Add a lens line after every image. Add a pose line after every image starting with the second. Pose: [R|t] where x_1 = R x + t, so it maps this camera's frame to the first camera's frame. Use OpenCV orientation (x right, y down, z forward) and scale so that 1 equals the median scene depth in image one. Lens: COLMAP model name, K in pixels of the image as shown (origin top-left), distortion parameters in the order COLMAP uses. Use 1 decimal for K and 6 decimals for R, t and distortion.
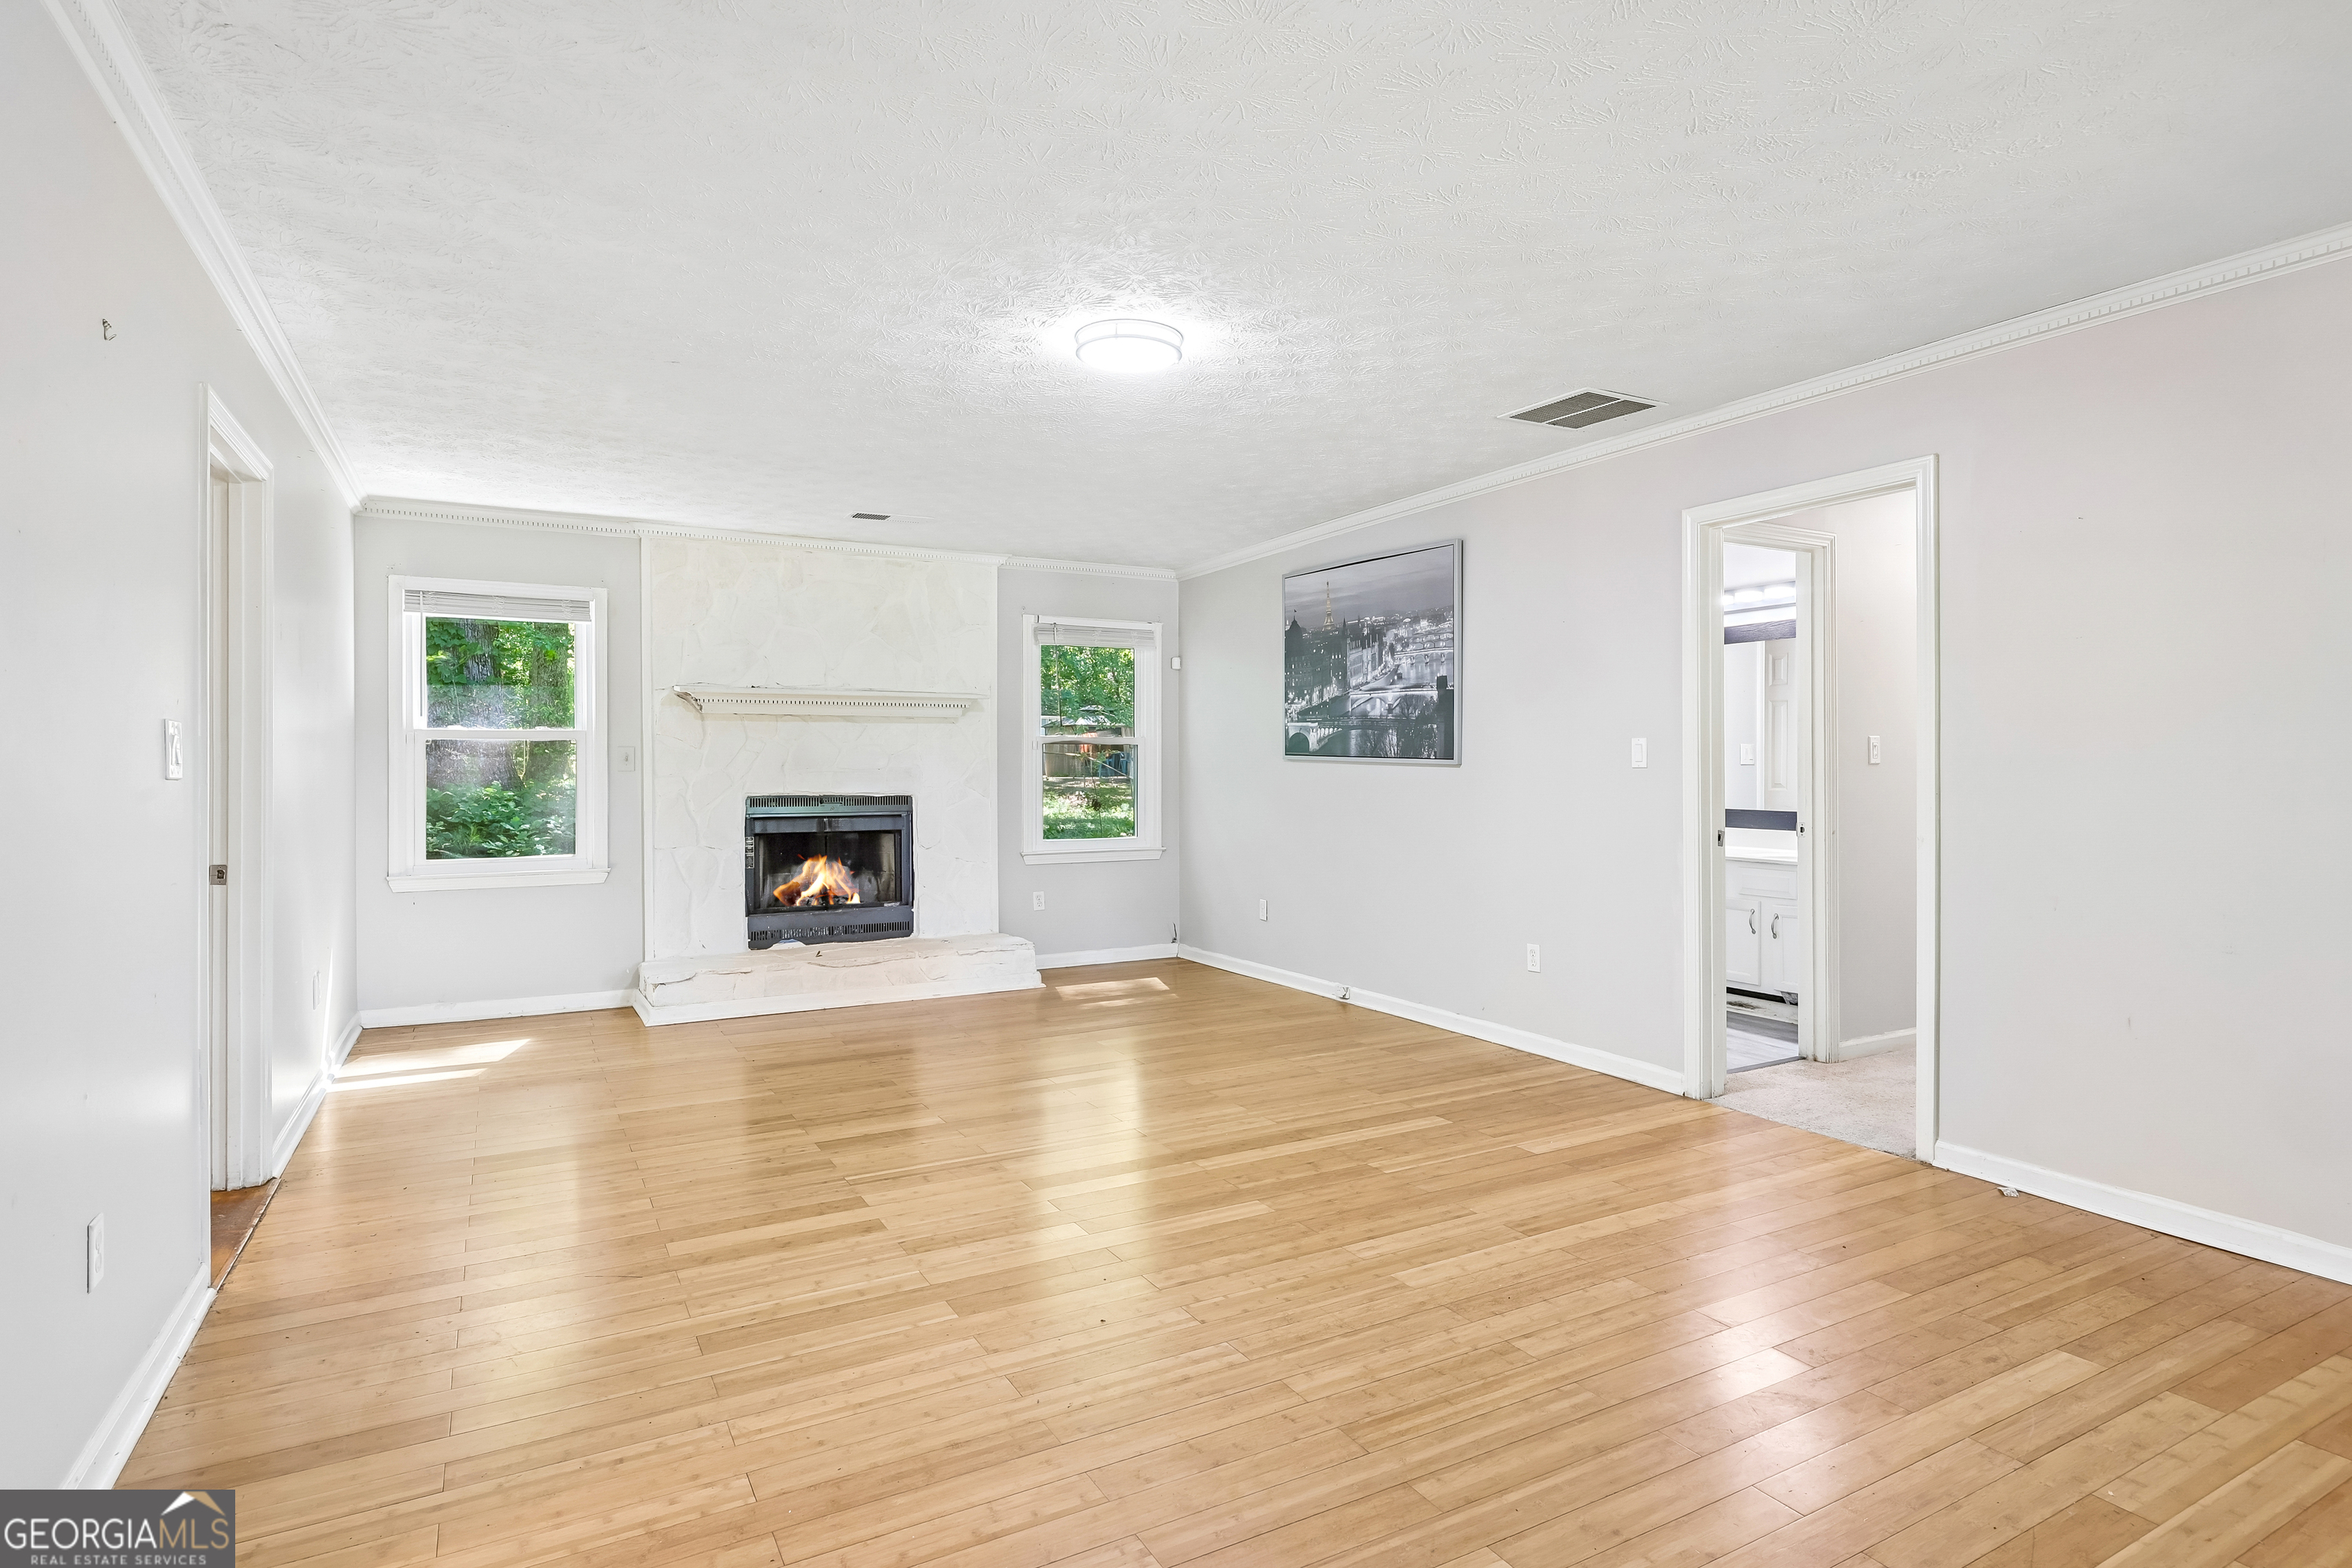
lens RADIAL K [[1231.8, 0, 1194.8], [0, 1231.8, 754.8], [0, 0, 1]] dist [0.002237, 0.000660]
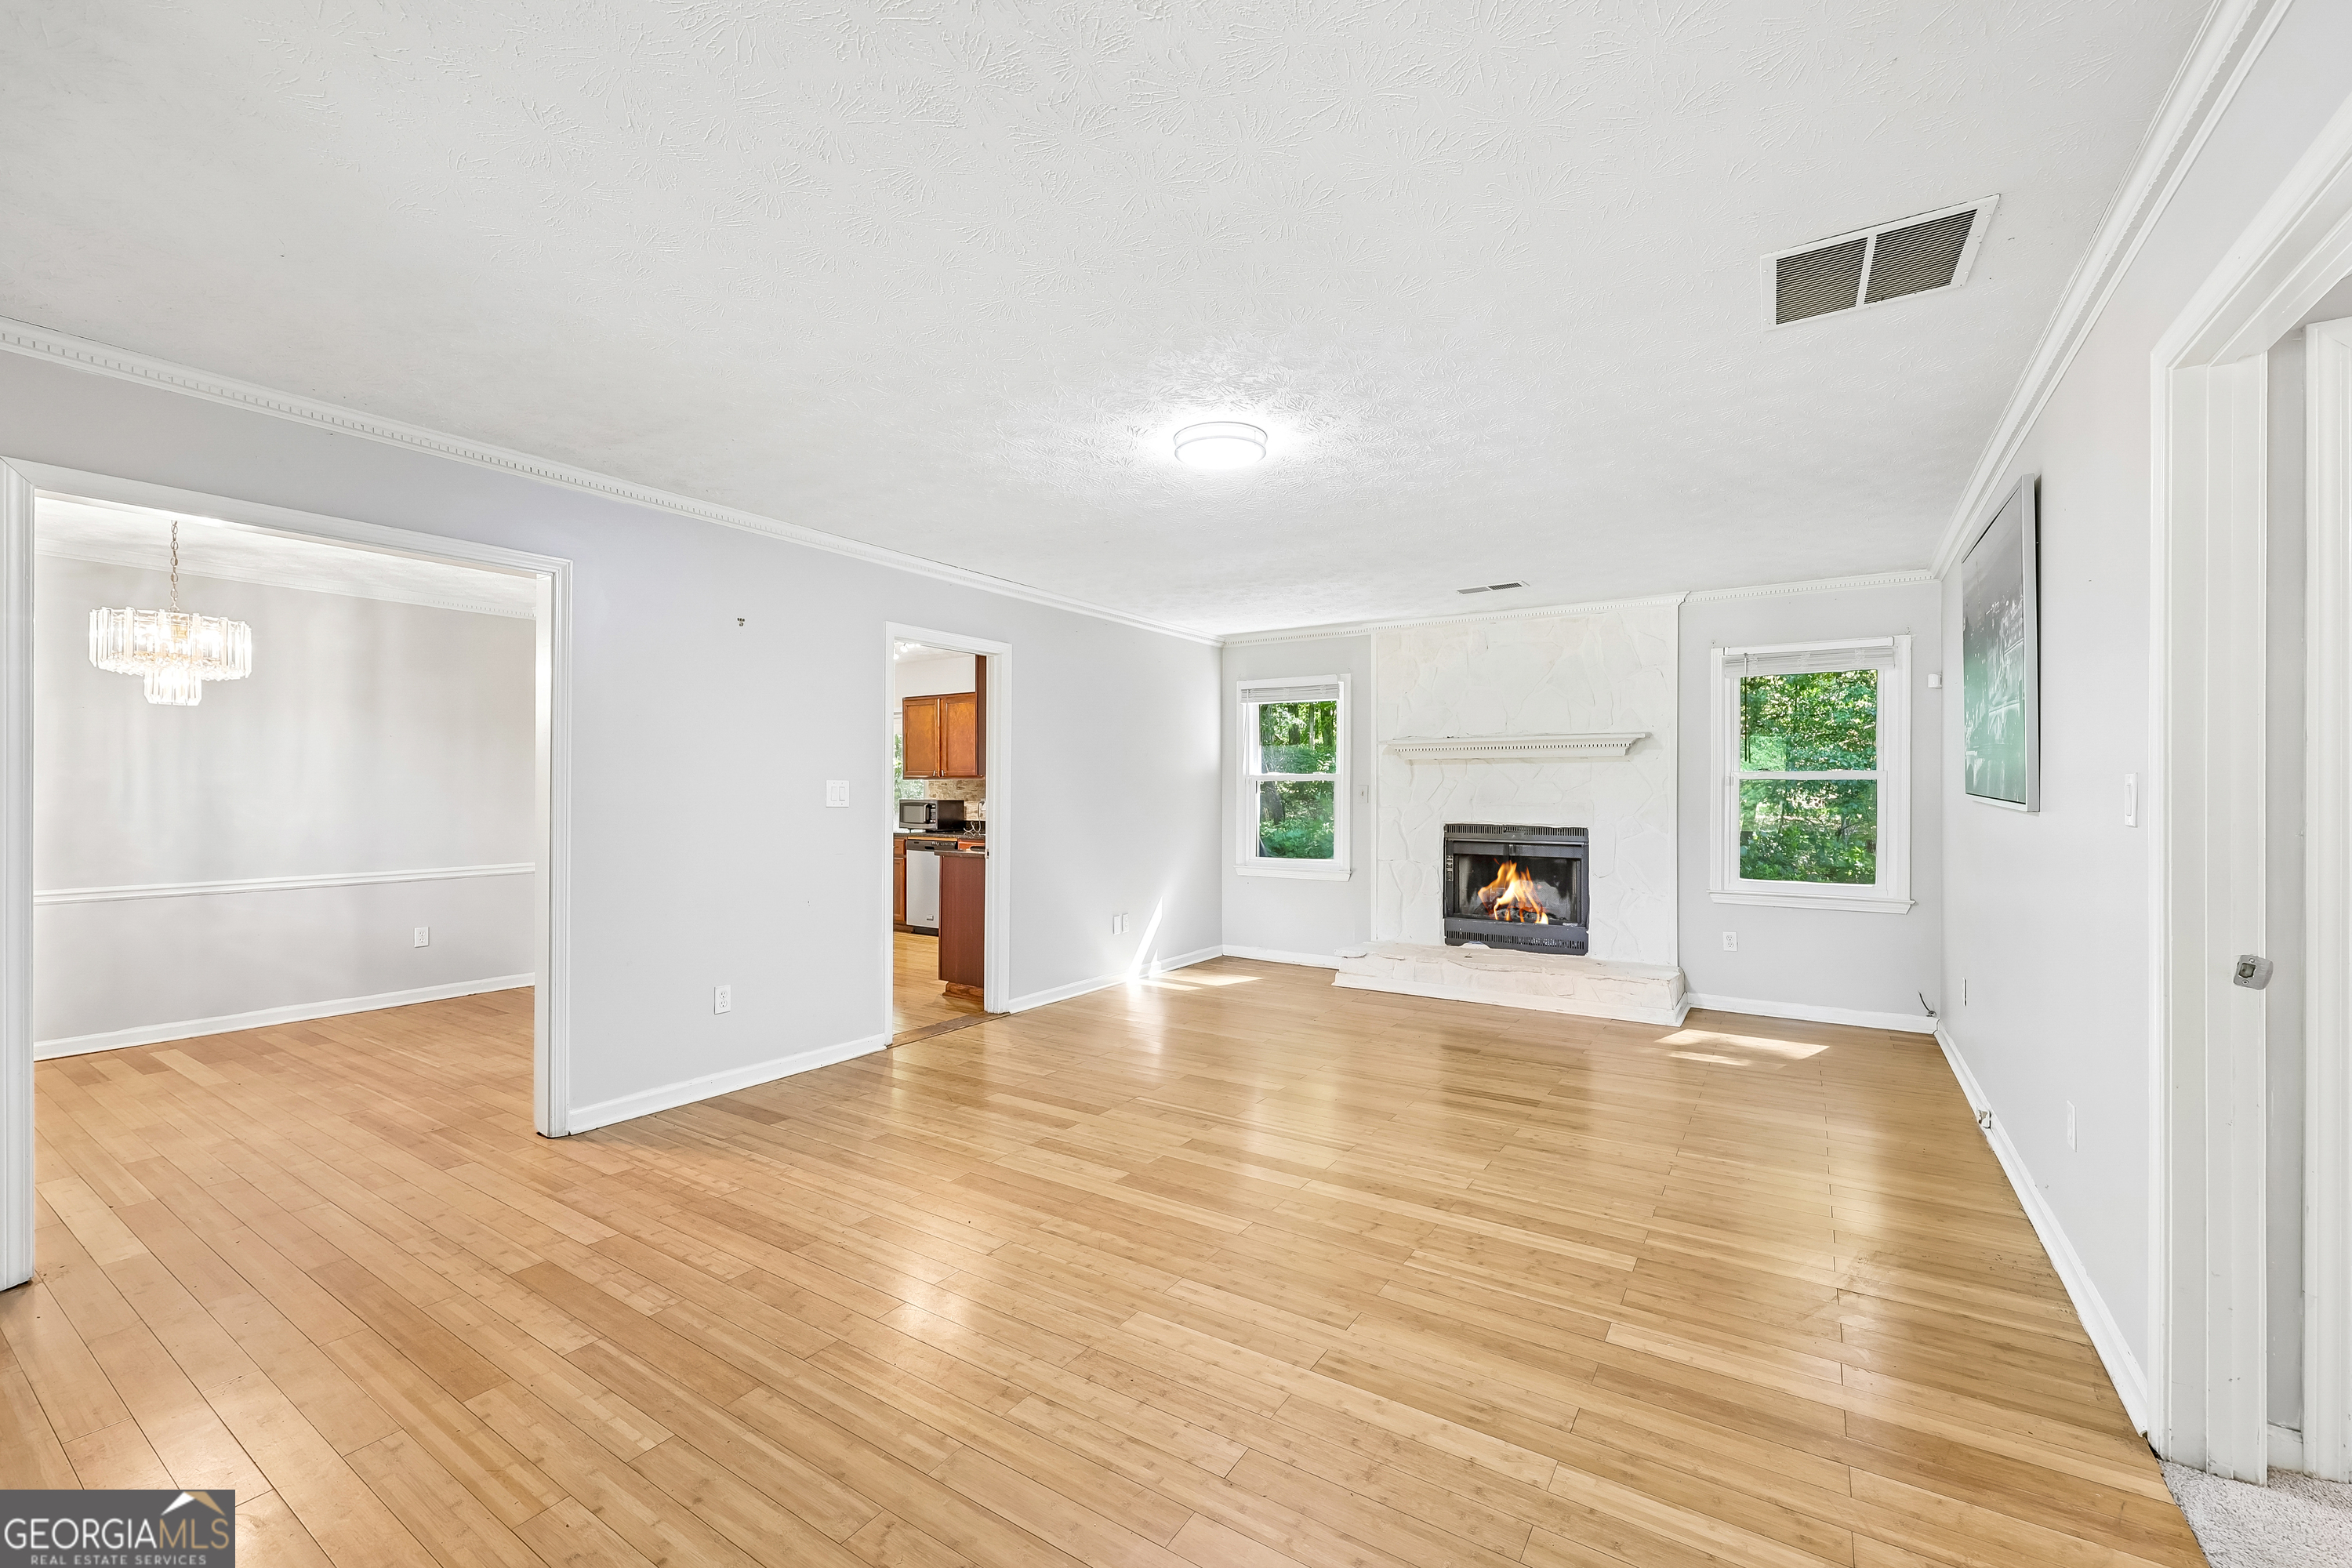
lens RADIAL K [[968.2, 0, 1170.3], [0, 968.2, 781.4], [0, 0, 1]] dist [-0.002104, 0.001056]
pose [[0.455532, -0.004881, -0.890206, 0.441874], [0.003324, 0.999987, -0.003782, -0.007785], [0.890213, -0.001237, 0.455542, 0.326233]]
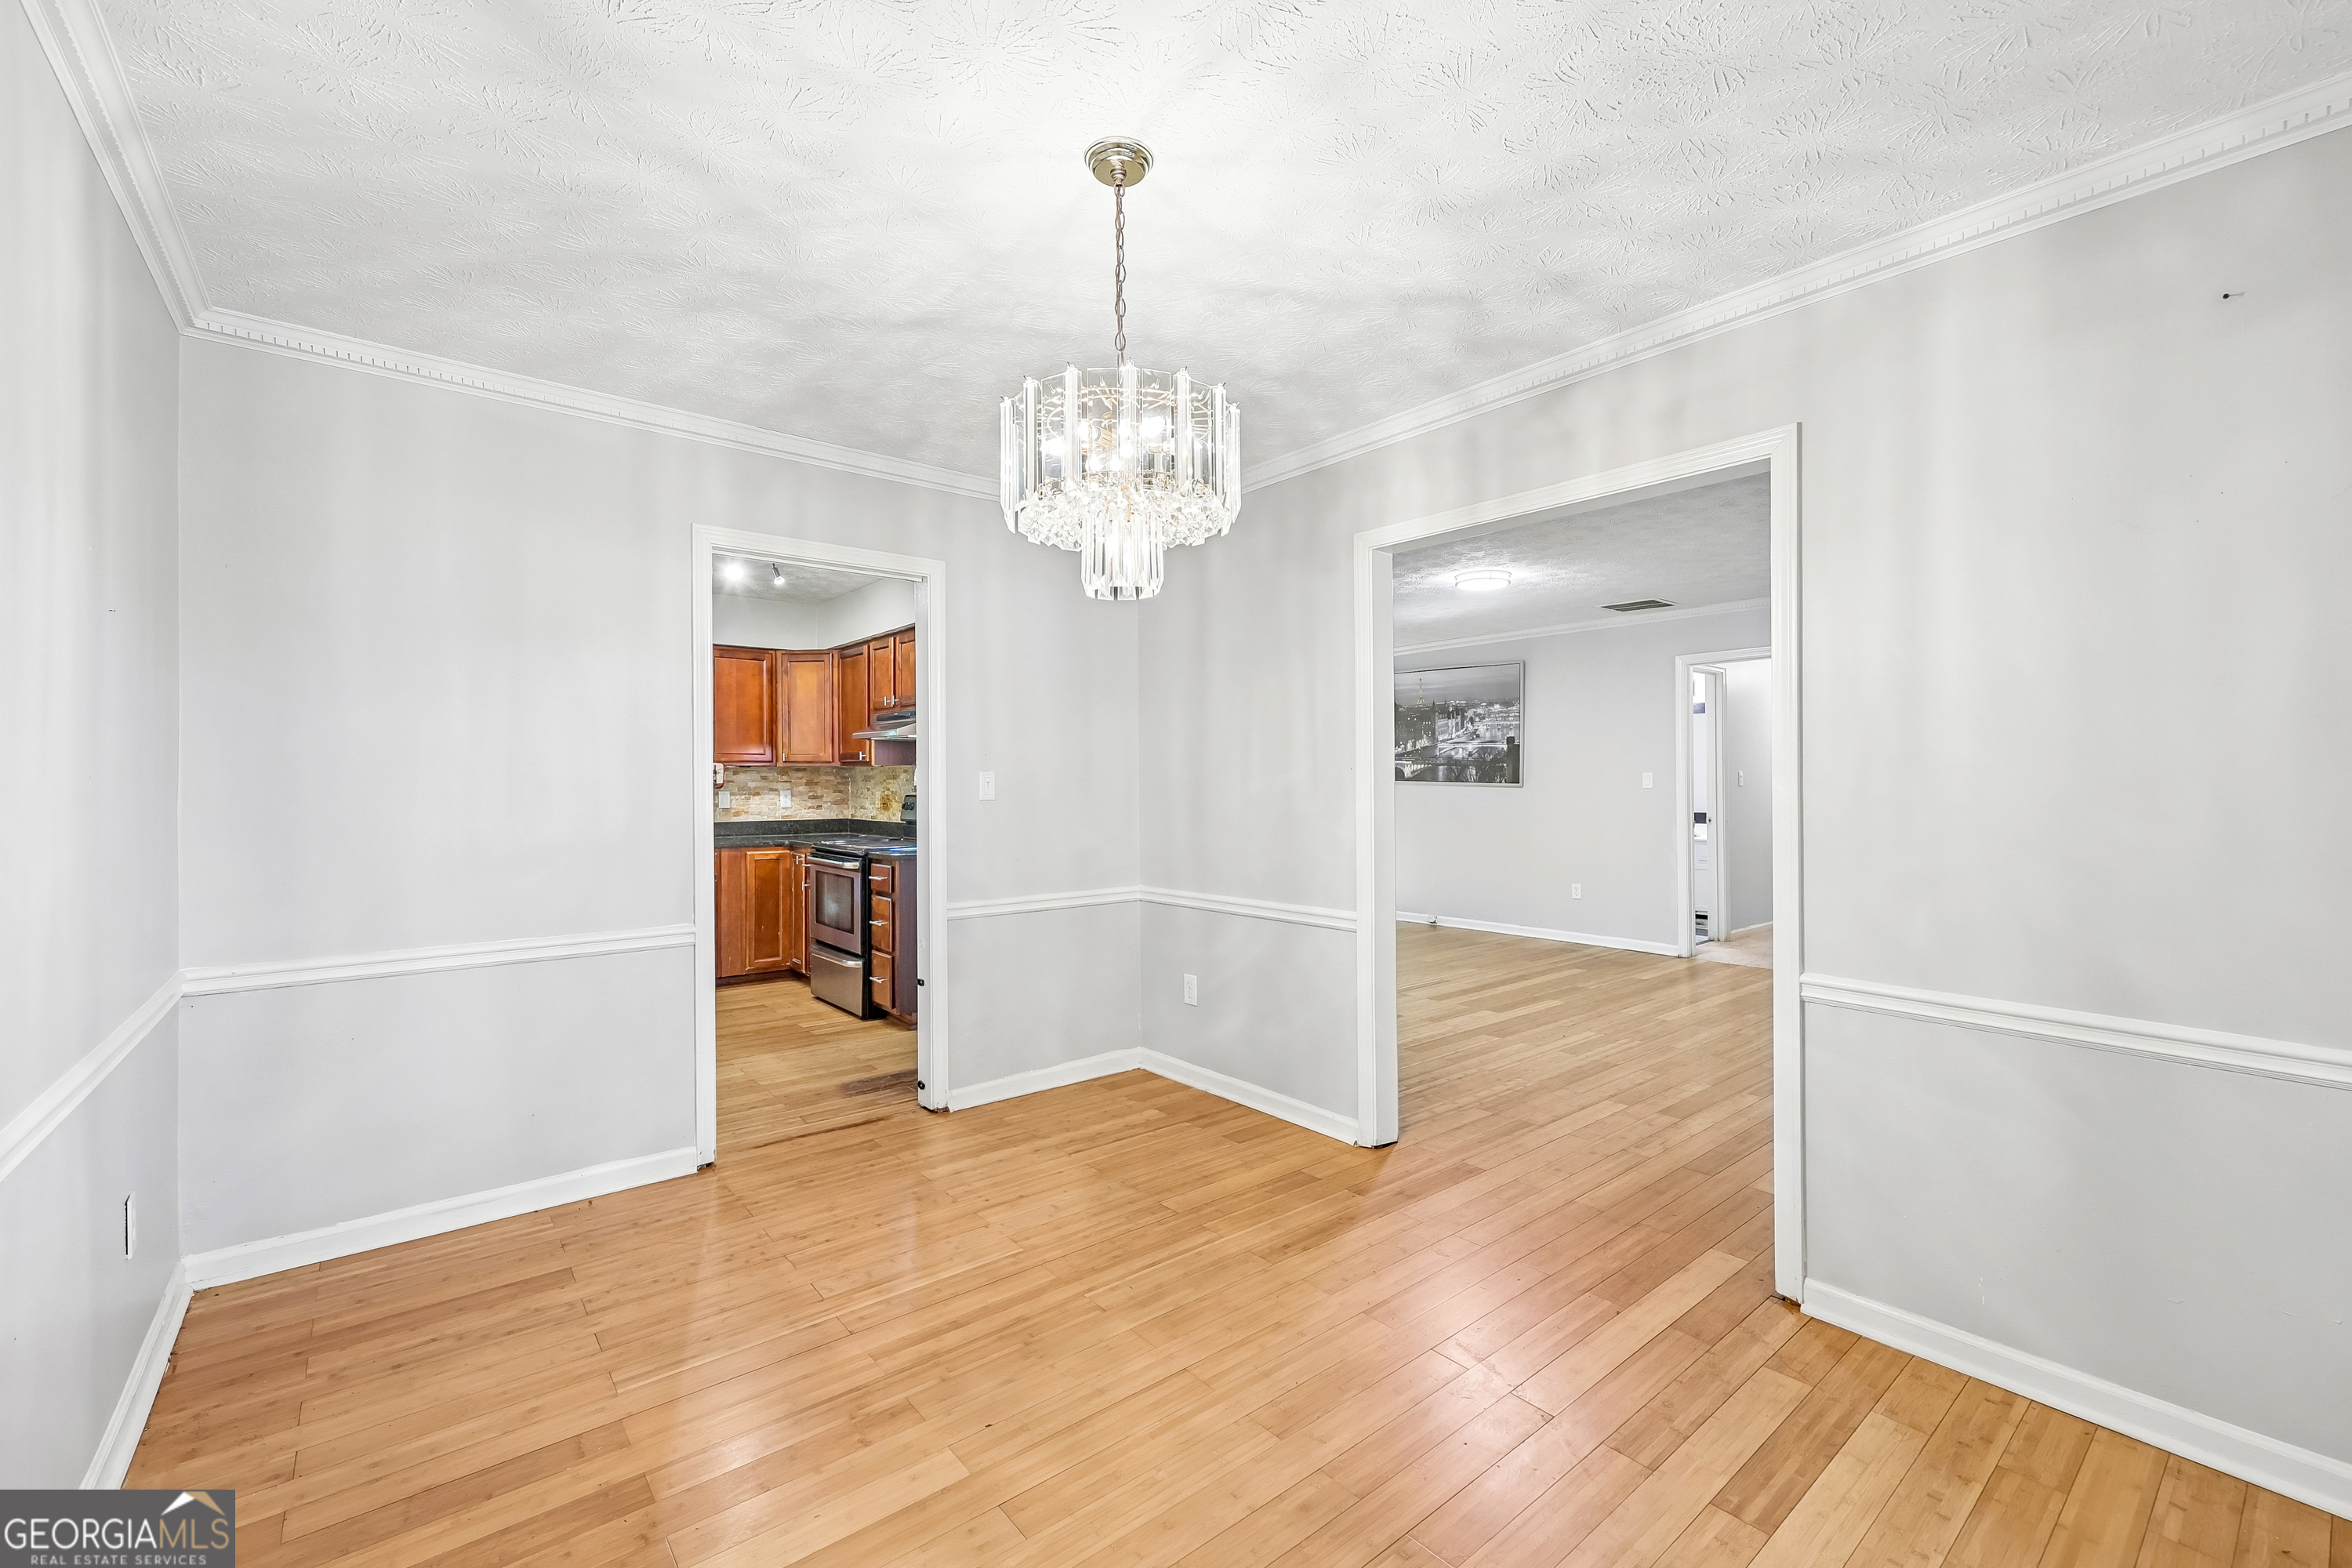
lens RADIAL K [[968.2, 0, 1179.3], [0, 968.2, 778.3], [0, 0, 1]] dist [-0.002104, 0.001056]
pose [[0.985158, 0.000902, 0.171650, -0.489432], [-0.001628, 0.999990, 0.004089, -0.008180], [-0.171644, -0.004307, 0.985150, -0.283608]]
